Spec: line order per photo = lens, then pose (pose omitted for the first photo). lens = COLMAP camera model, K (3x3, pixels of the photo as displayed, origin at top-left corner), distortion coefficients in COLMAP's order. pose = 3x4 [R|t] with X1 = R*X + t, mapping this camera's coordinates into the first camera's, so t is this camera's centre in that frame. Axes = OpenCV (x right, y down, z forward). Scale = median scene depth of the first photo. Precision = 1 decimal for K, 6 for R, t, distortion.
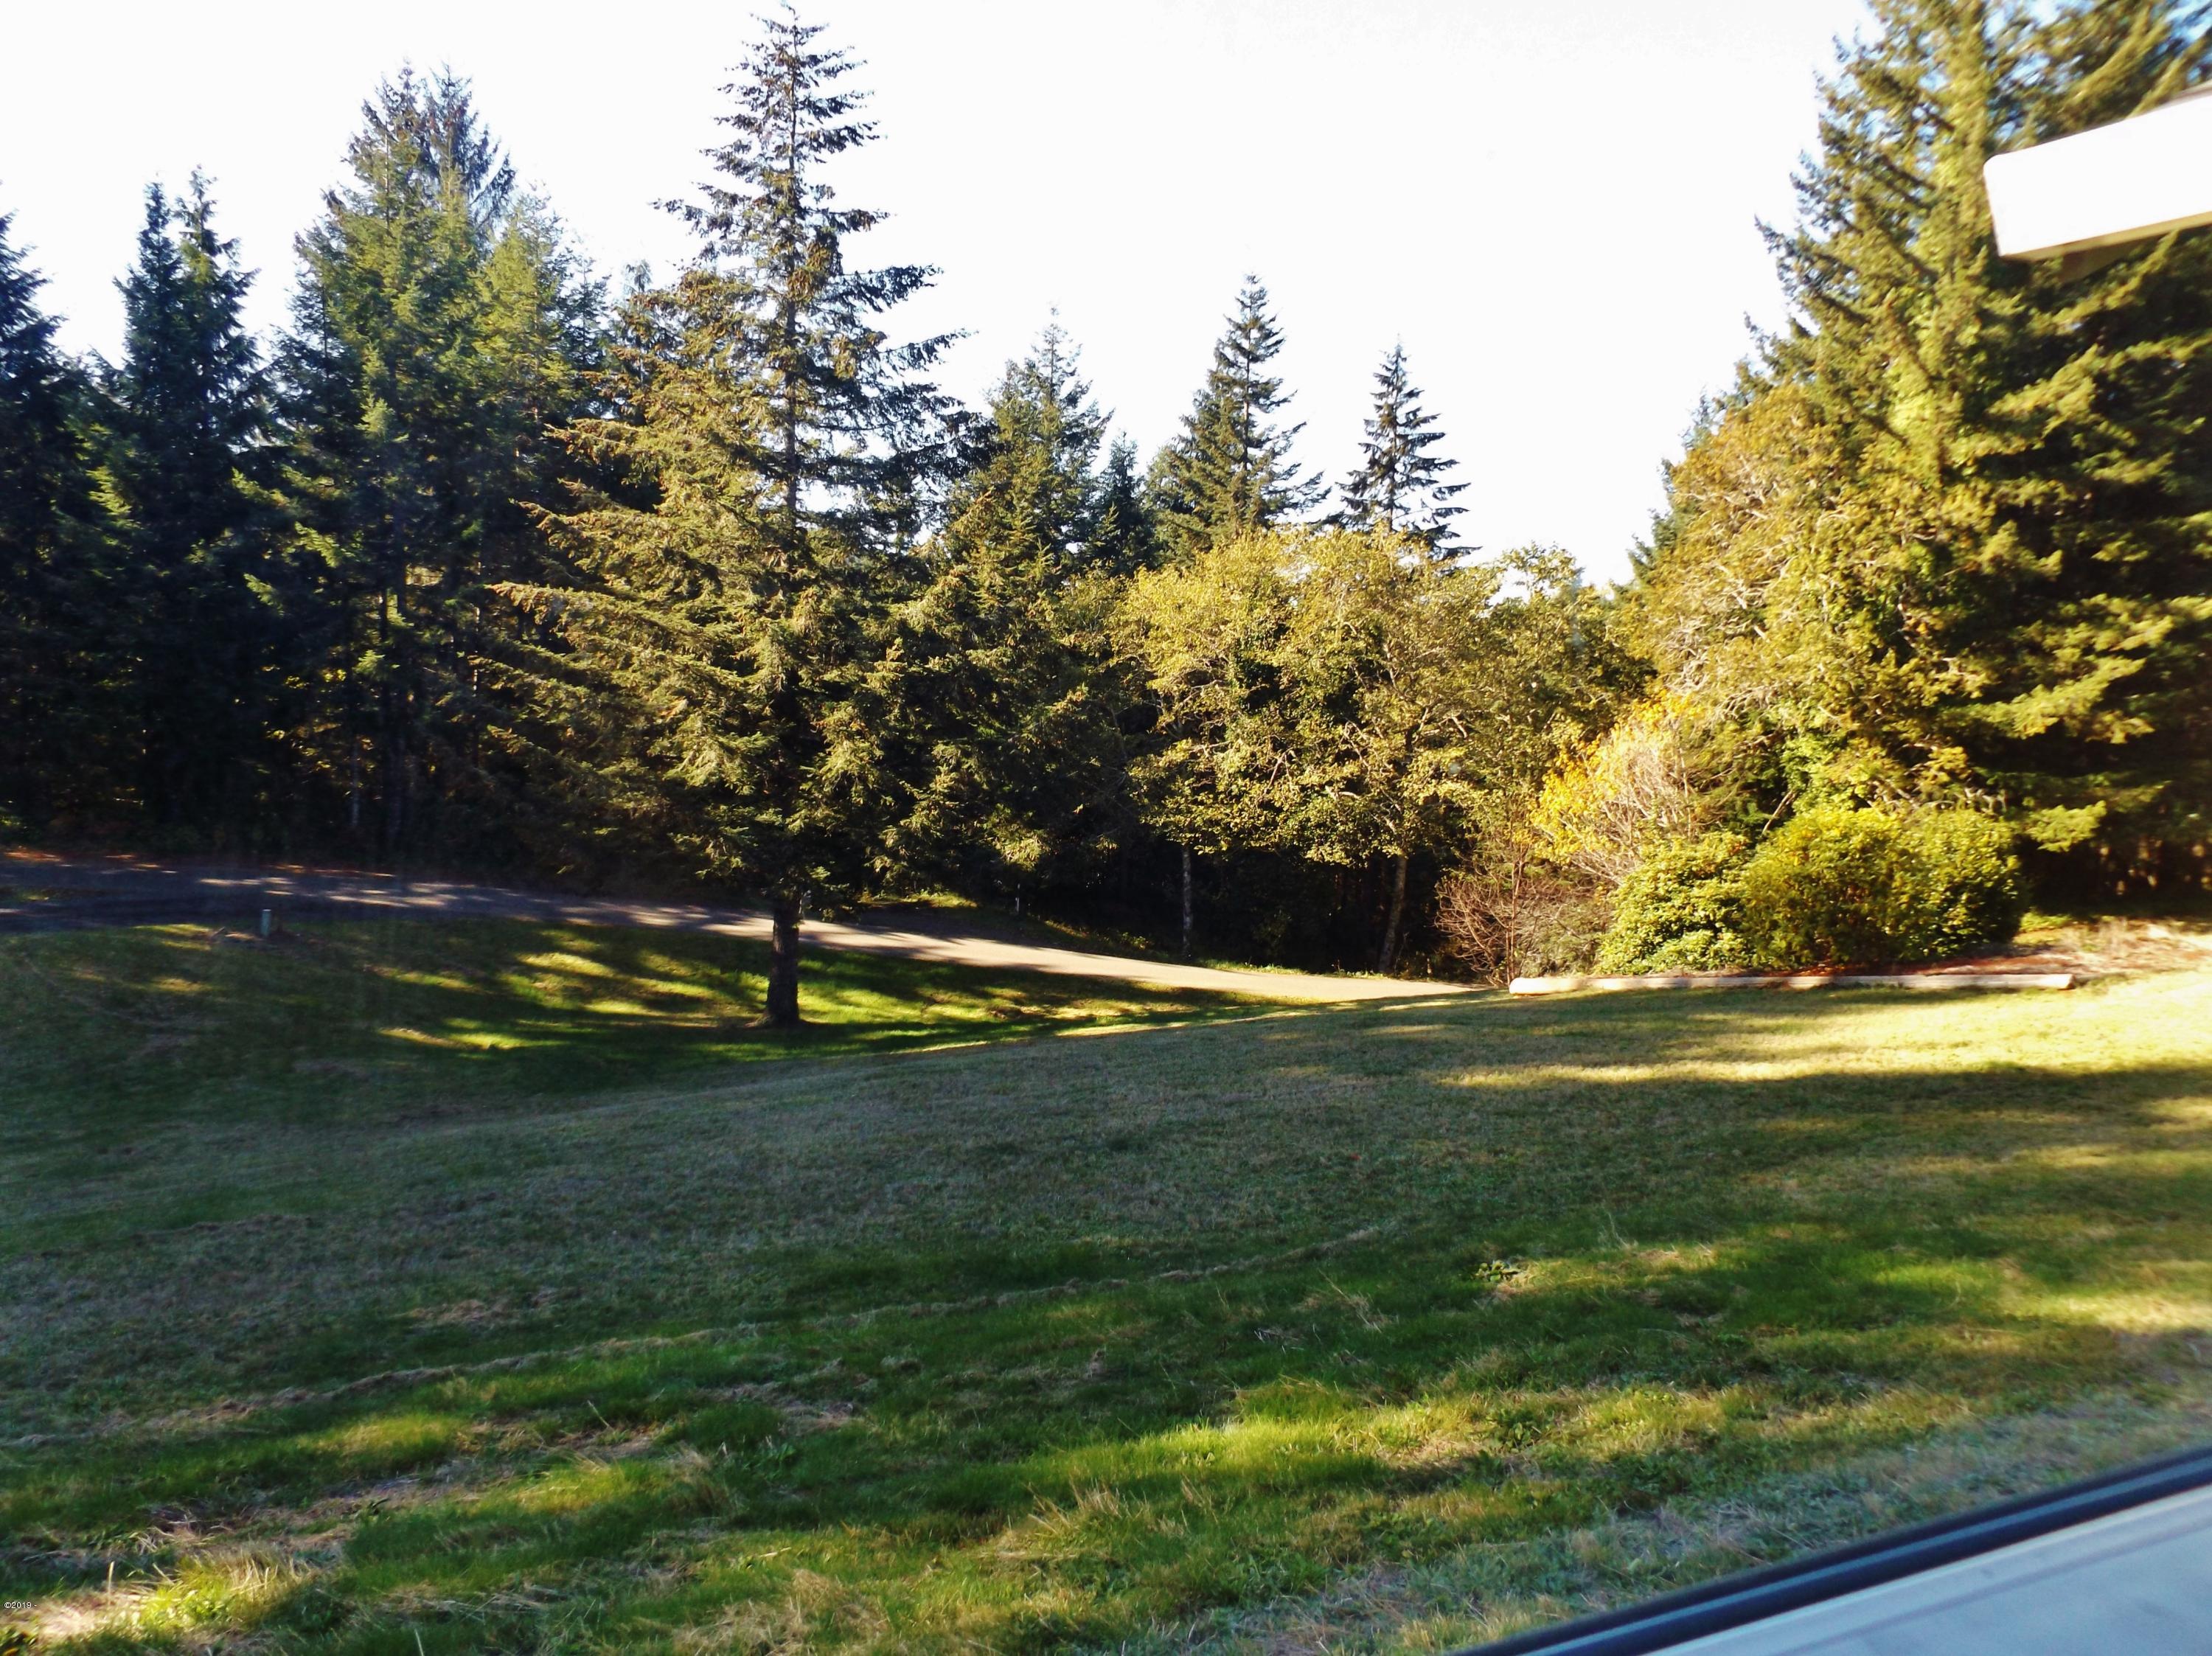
lens RADIAL K [[1672.1, 0, 1098.7], [0, 1672.1, 843.4], [0, 0, 1]] dist [-0.009162, 0.003266]
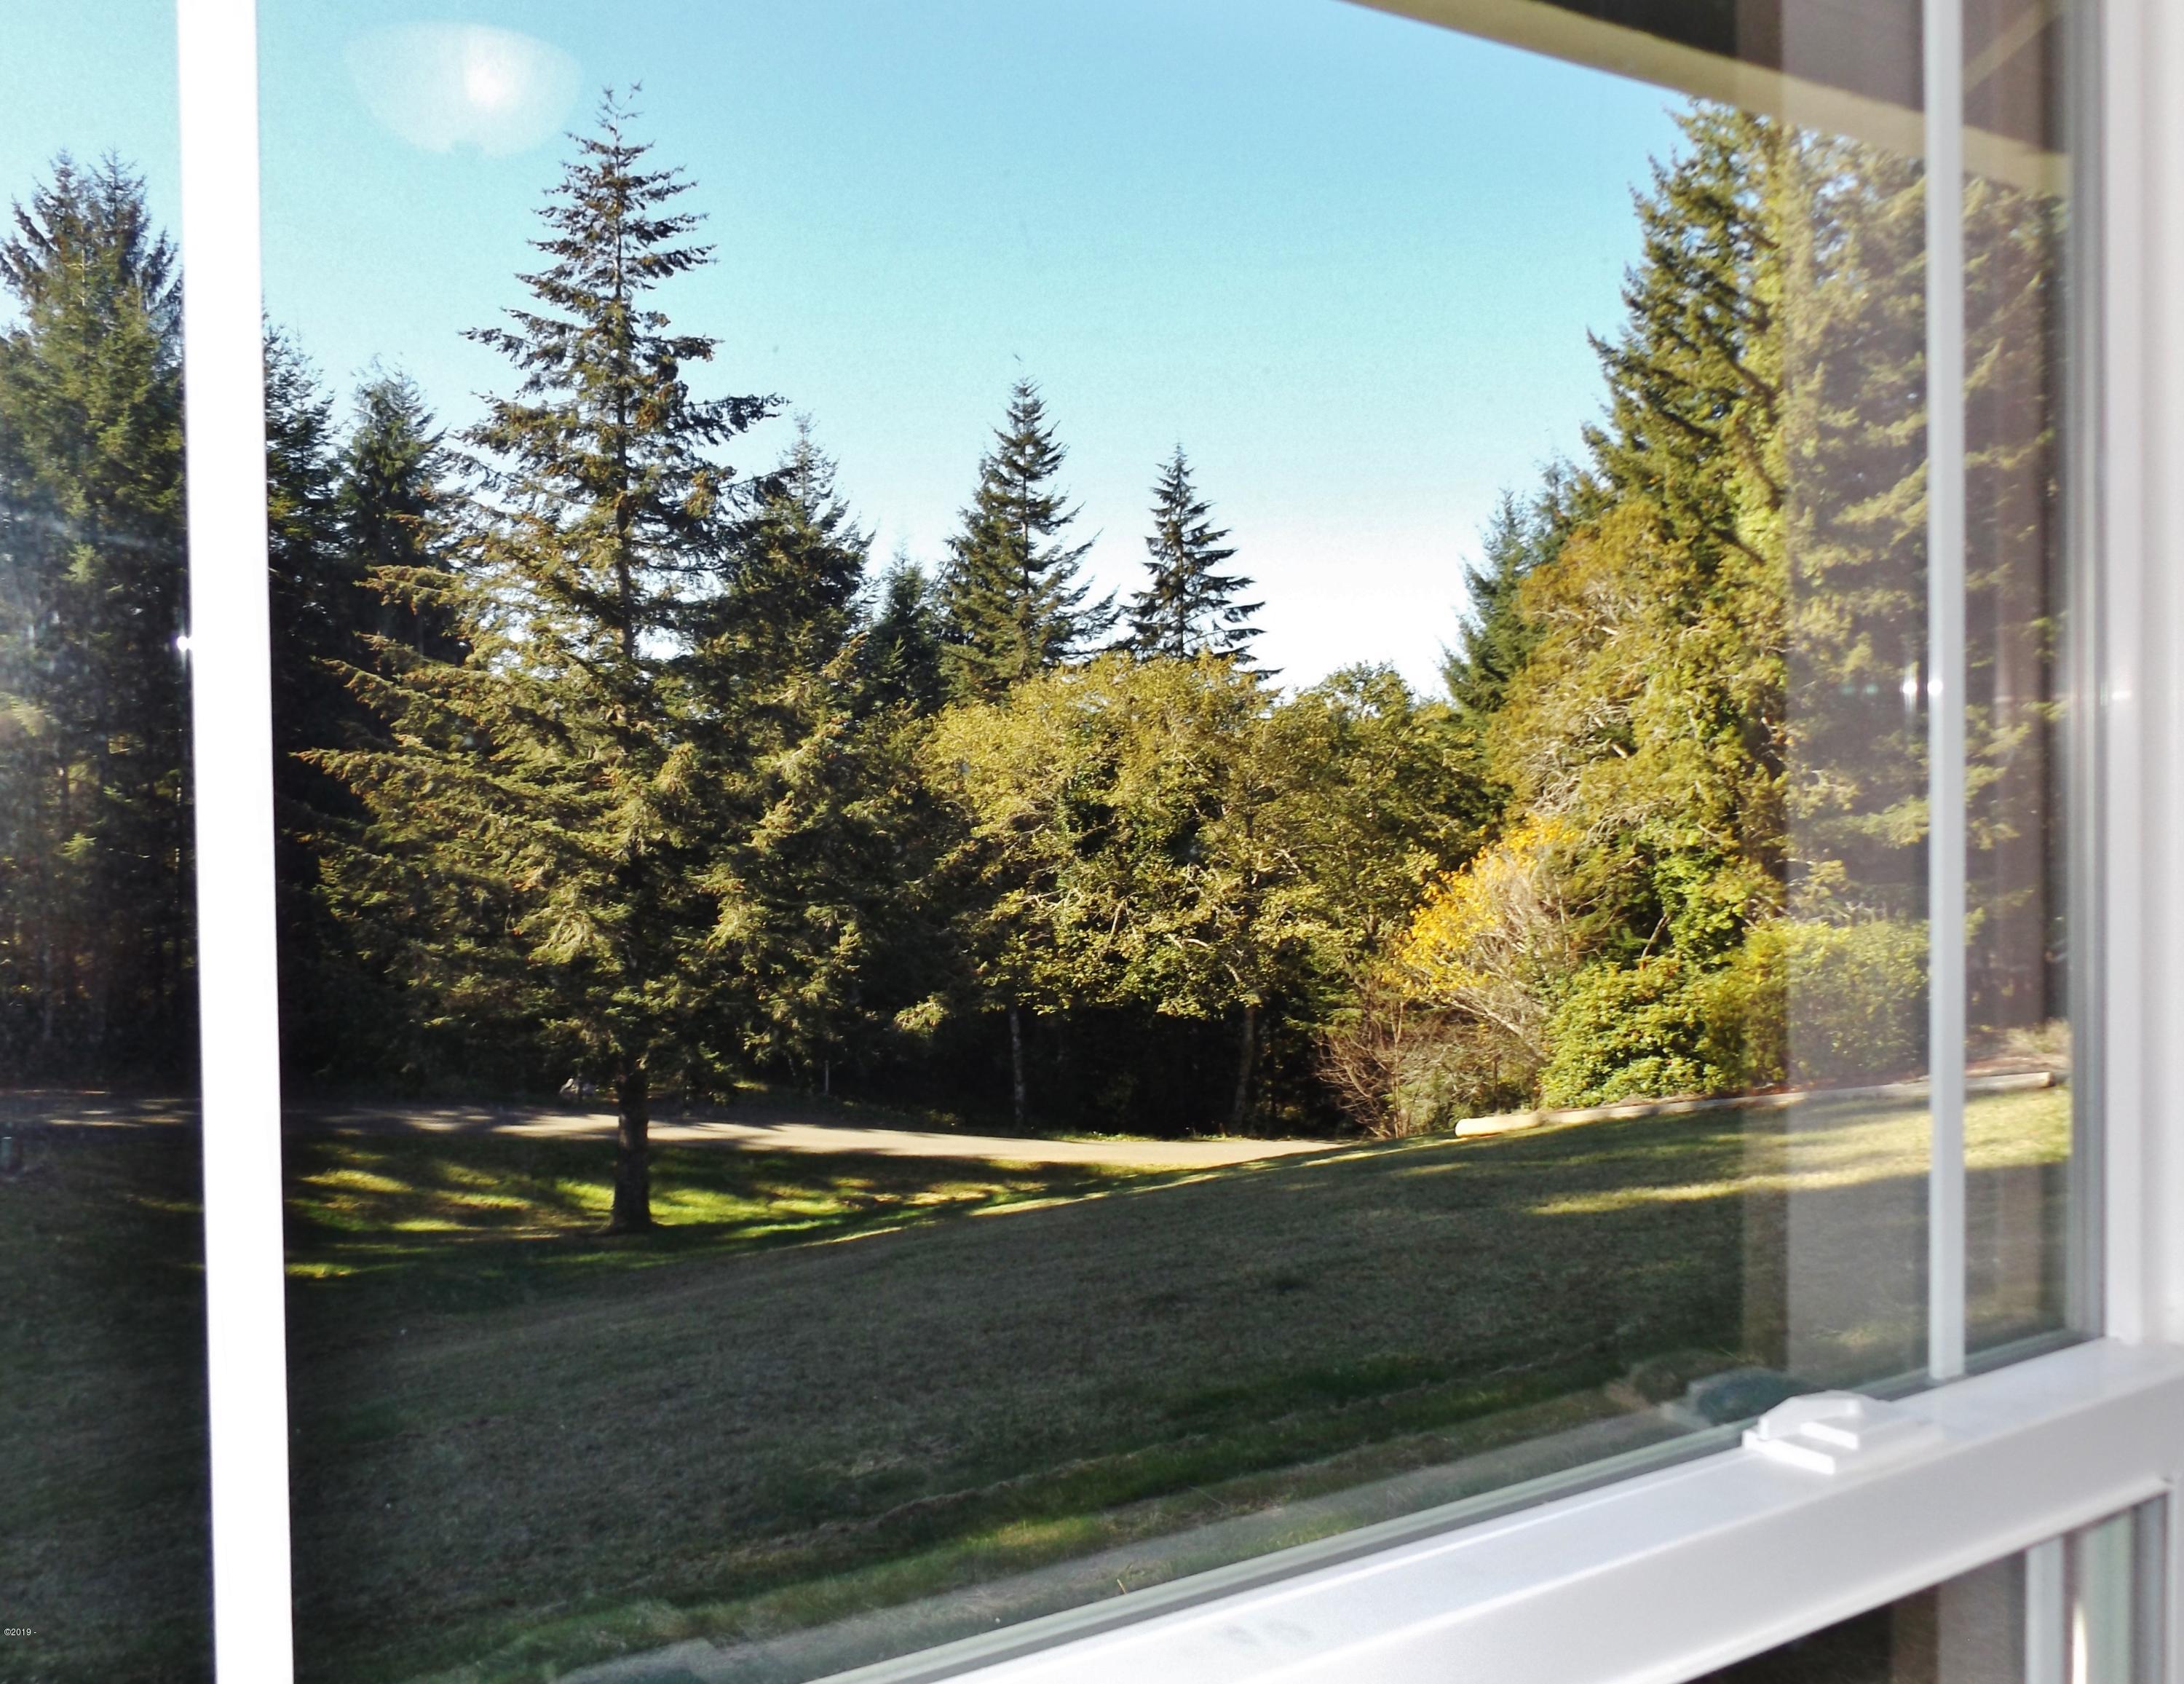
lens RADIAL K [[1920.3, 0, 1039.8], [0, 1920.3, 853.3], [0, 0, 1]] dist [-0.003989, -0.012690]
pose [[0.989759, -0.044301, 0.135702, -0.077340], [0.055397, 0.995325, -0.079113, 0.001331], [-0.131563, 0.085821, 0.987586, -0.040216]]
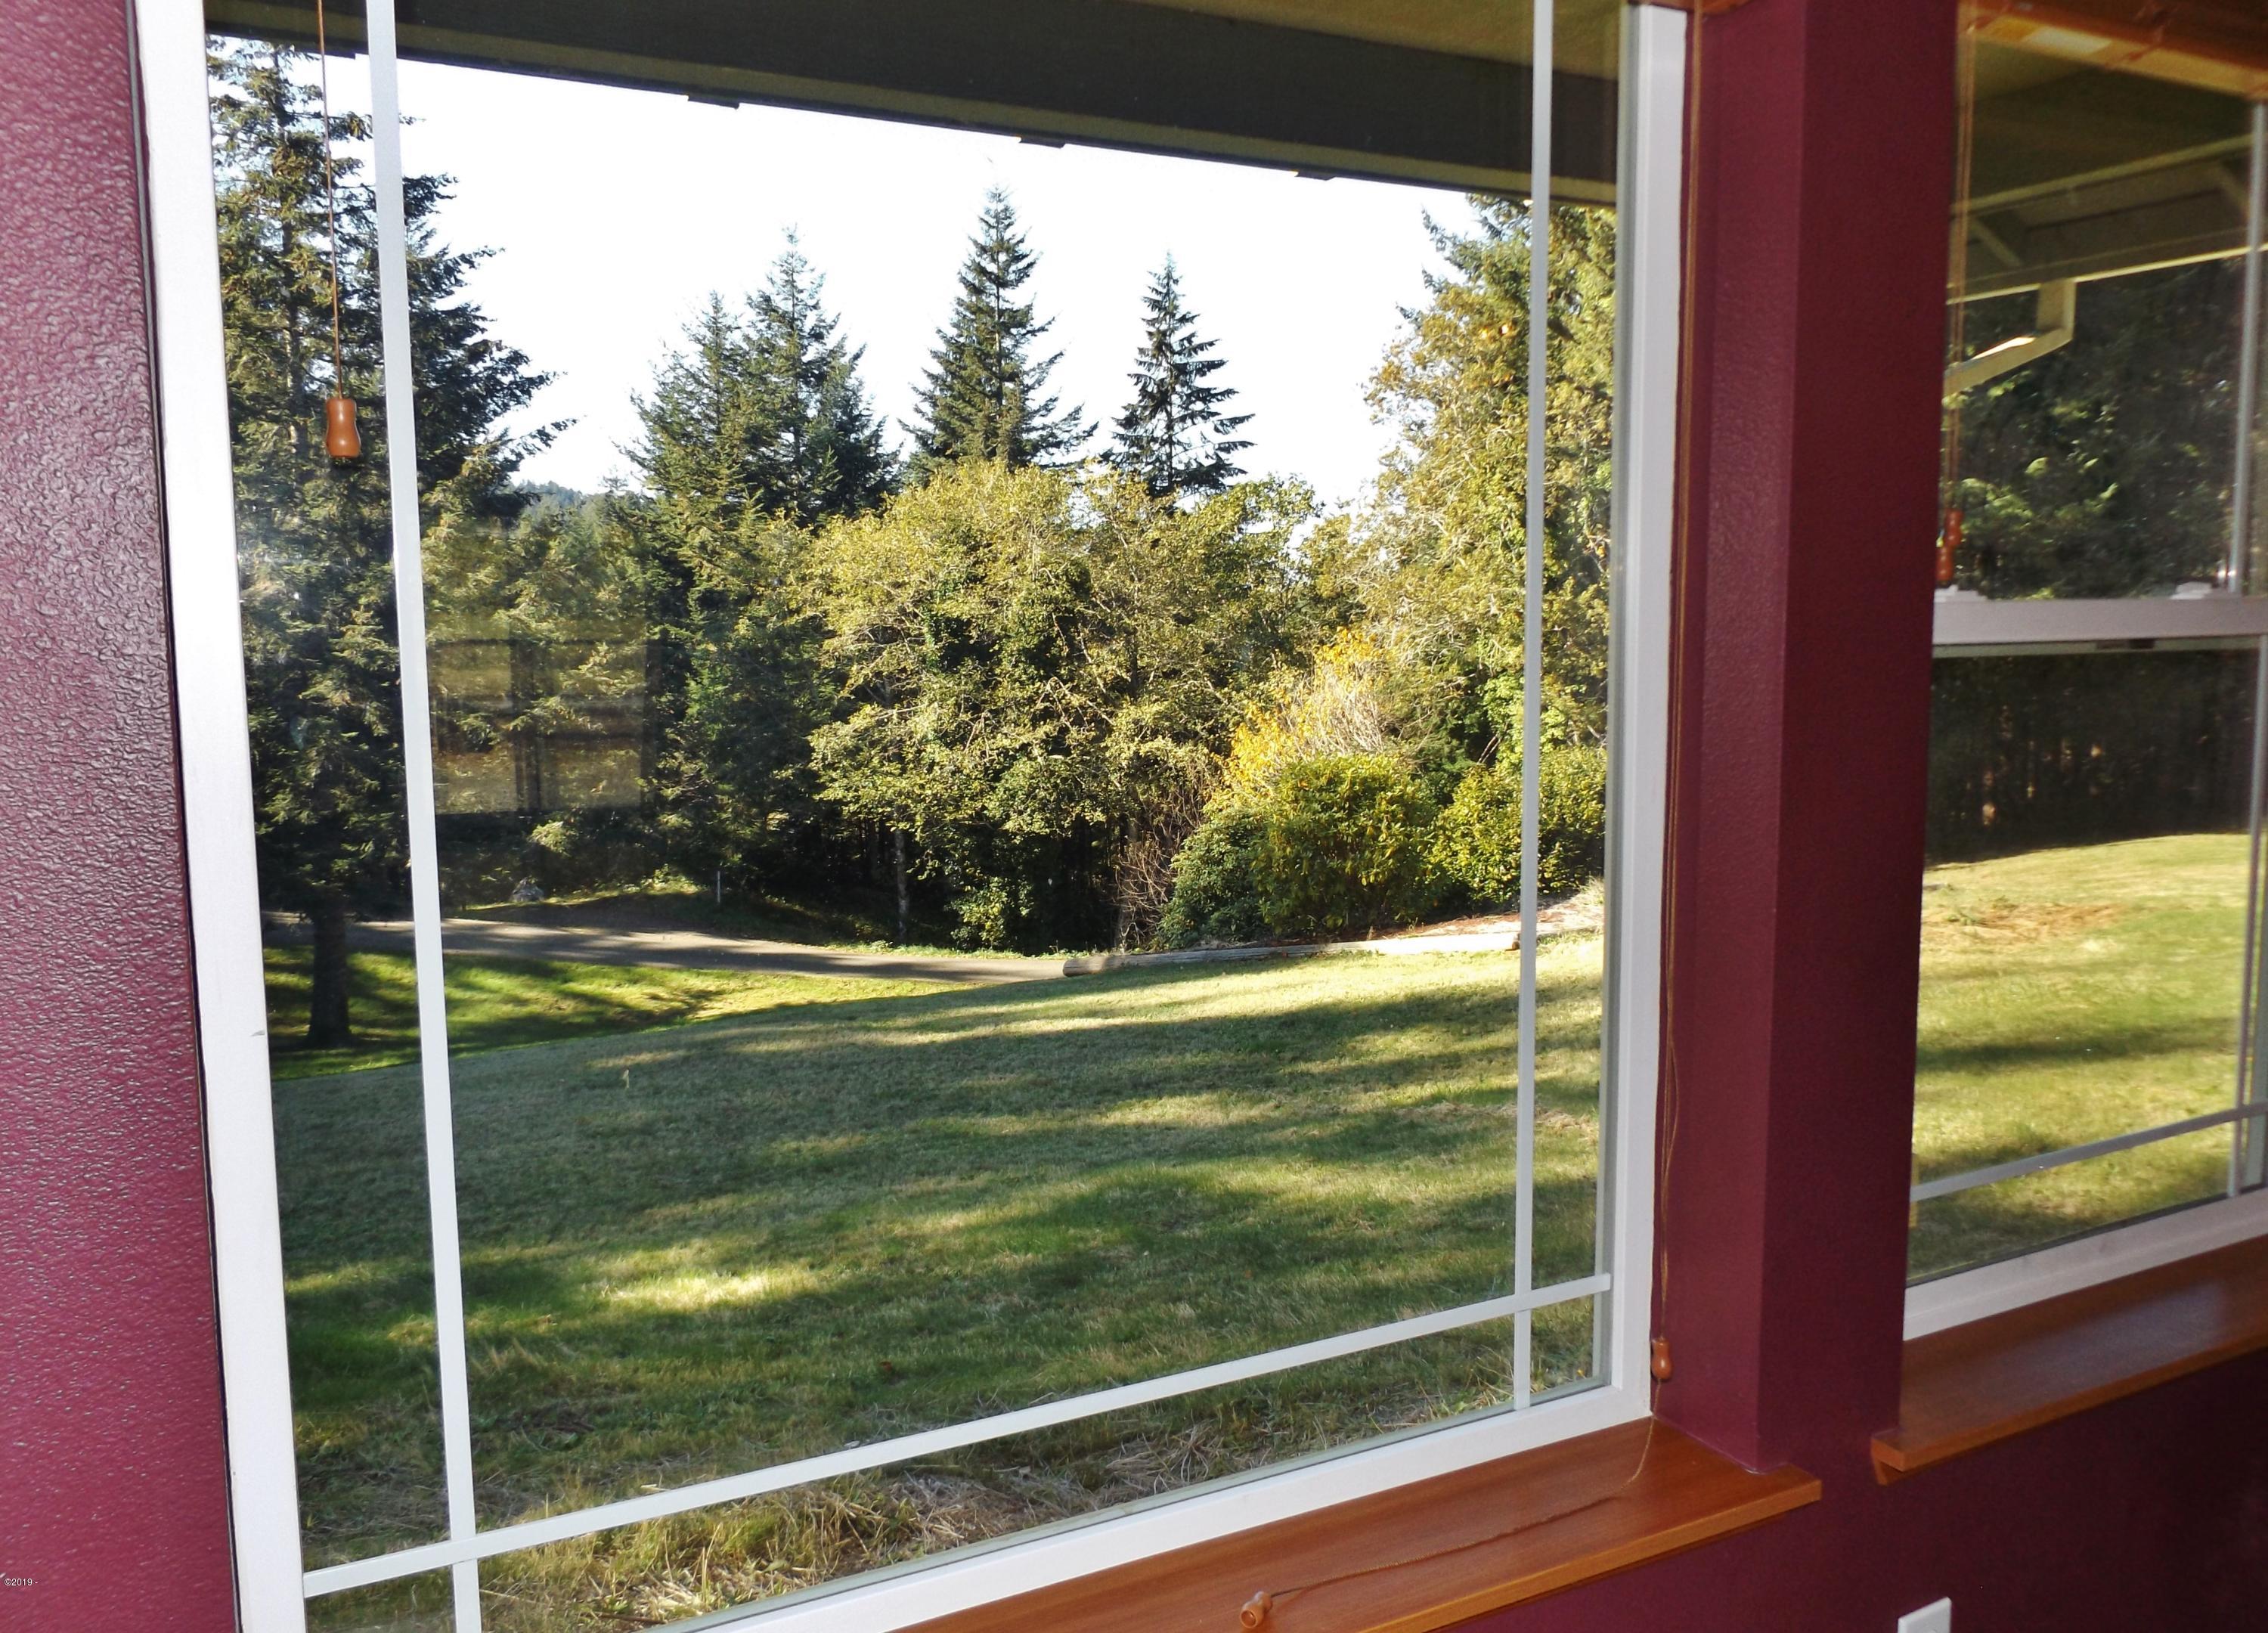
lens RADIAL K [[1788.3, 0, 1129.9], [0, 1788.3, 826.7], [0, 0, 1]] dist [0.001016, -0.003632]
pose [[0.997695, -0.041251, 0.053878, 0.136222], [0.040984, 0.999141, 0.006054, 0.003725], [-0.054082, -0.003832, 0.998529, 0.028495]]
